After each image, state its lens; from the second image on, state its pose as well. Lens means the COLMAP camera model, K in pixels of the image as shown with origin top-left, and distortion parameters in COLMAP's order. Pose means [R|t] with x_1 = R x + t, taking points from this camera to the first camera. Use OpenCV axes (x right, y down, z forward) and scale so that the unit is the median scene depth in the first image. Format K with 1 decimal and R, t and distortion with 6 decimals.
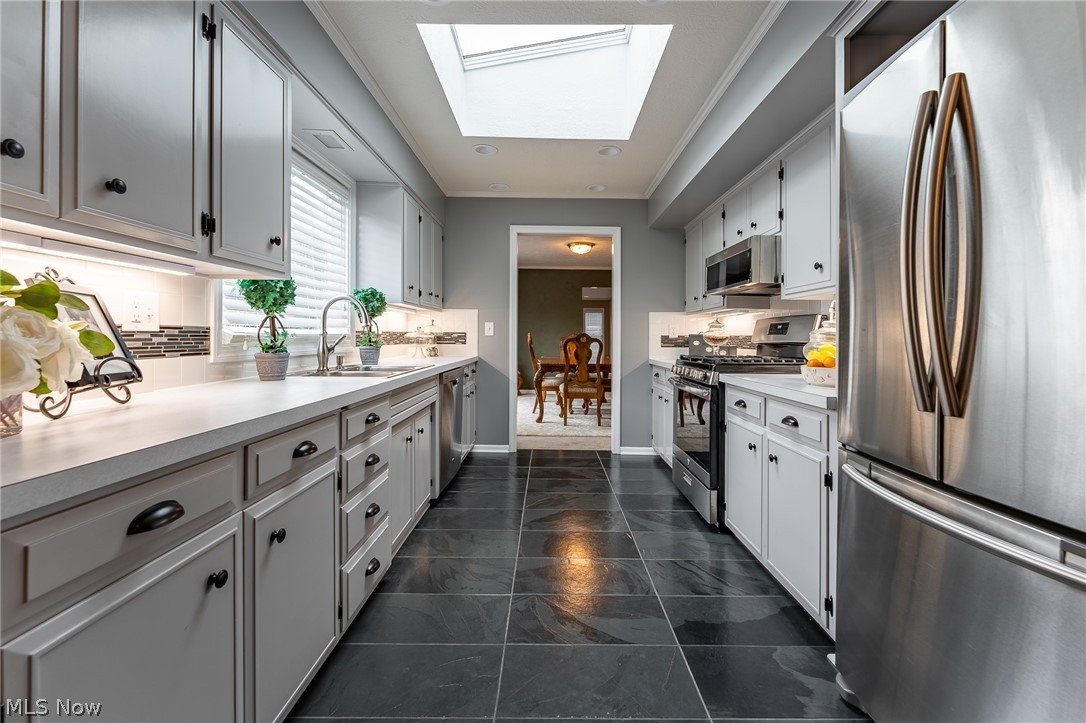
lens RADIAL K [[436.2, 0, 540.2], [0, 436.2, 340.3], [0, 0, 1]] dist [-0.003600, -0.000202]
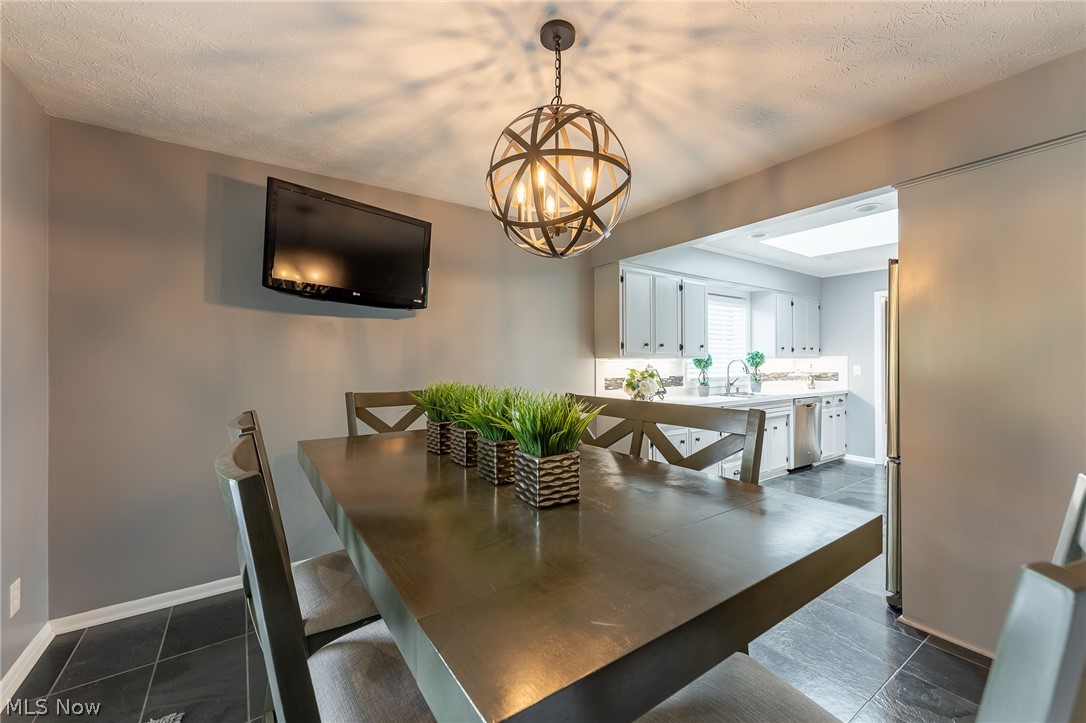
lens RADIAL K [[436.2, 0, 545.9], [0, 436.2, 363.4], [0, 0, 1]] dist [-0.003600, -0.000202]
pose [[0.563246, -0.008483, -0.826246, 0.963019], [0.003464, 0.999963, -0.007905, -0.082884], [0.826282, 0.001590, 0.563254, -1.187341]]
